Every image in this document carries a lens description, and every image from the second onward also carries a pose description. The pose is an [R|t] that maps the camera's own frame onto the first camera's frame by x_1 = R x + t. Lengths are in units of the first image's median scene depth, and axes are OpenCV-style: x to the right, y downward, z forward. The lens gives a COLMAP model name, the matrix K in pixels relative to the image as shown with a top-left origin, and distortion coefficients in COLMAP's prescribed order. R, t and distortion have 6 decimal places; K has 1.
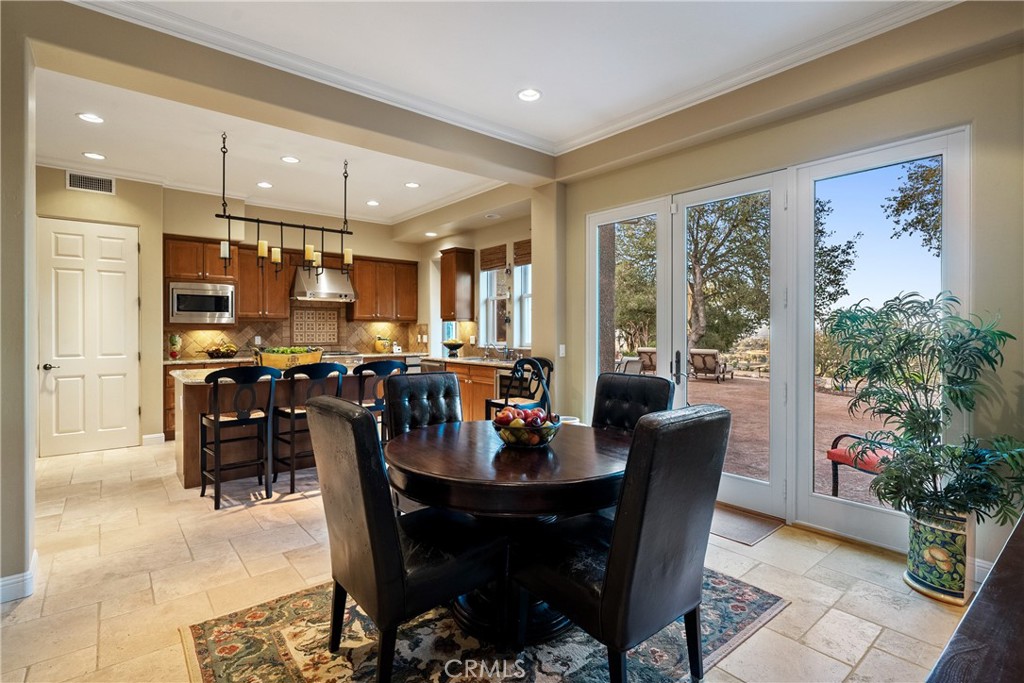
lens RADIAL K [[496.0, 0, 511.6], [0, 496.0, 335.1], [0, 0, 1]] dist [-0.001630, 0.001279]
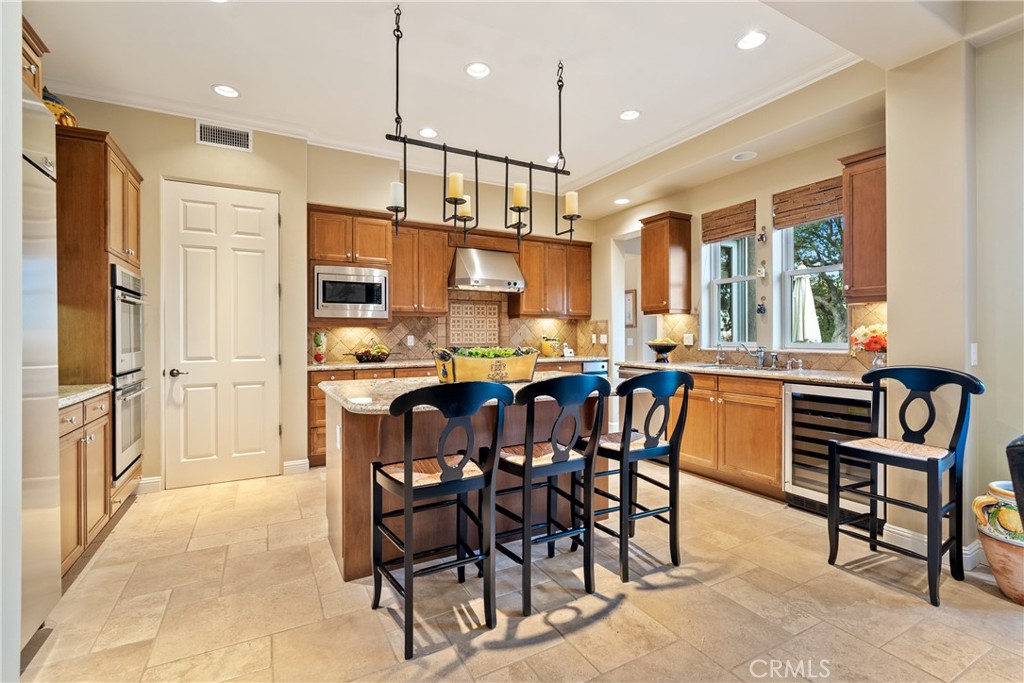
lens RADIAL K [[471.0, 0, 511.8], [0, 471.0, 338.3], [0, 0, 1]] dist [-0.001551, -0.000048]
pose [[0.981537, -0.002181, -0.191260, -0.237356], [0.001526, 0.999992, -0.003568, 0.011694], [0.191267, 0.003210, 0.981533, 0.323504]]
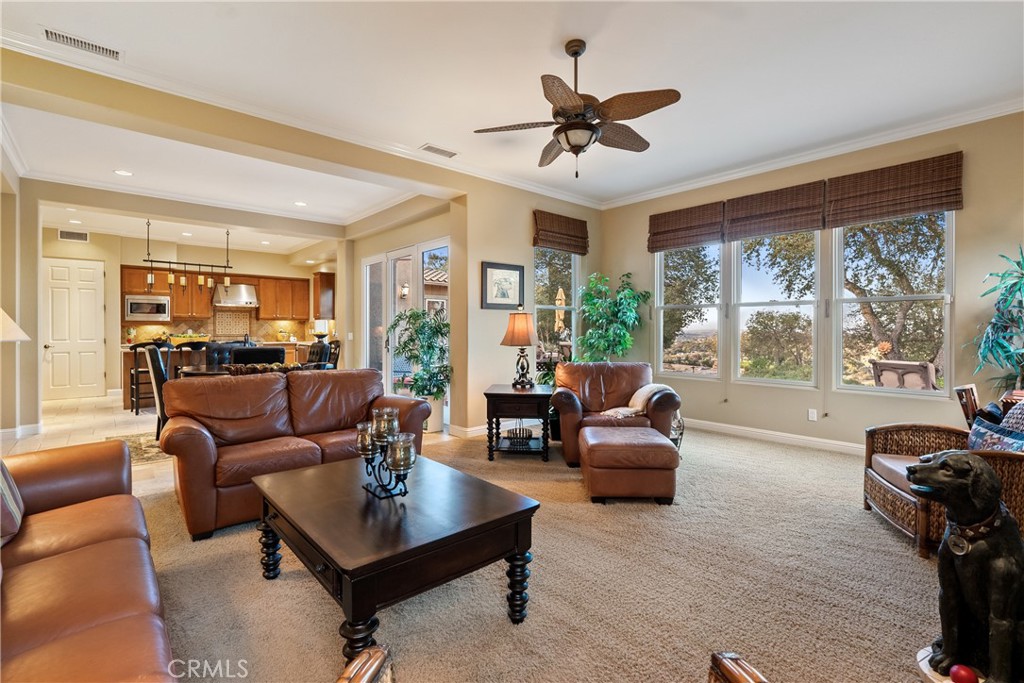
lens RADIAL K [[471.0, 0, 512.9], [0, 471.0, 334.1], [0, 0, 1]] dist [-0.001551, -0.000048]
pose [[0.999489, -0.000288, 0.031961, 0.500155], [0.000285, 1.000000, 0.000118, 0.018638], [-0.031961, -0.000108, 0.999489, -0.543923]]
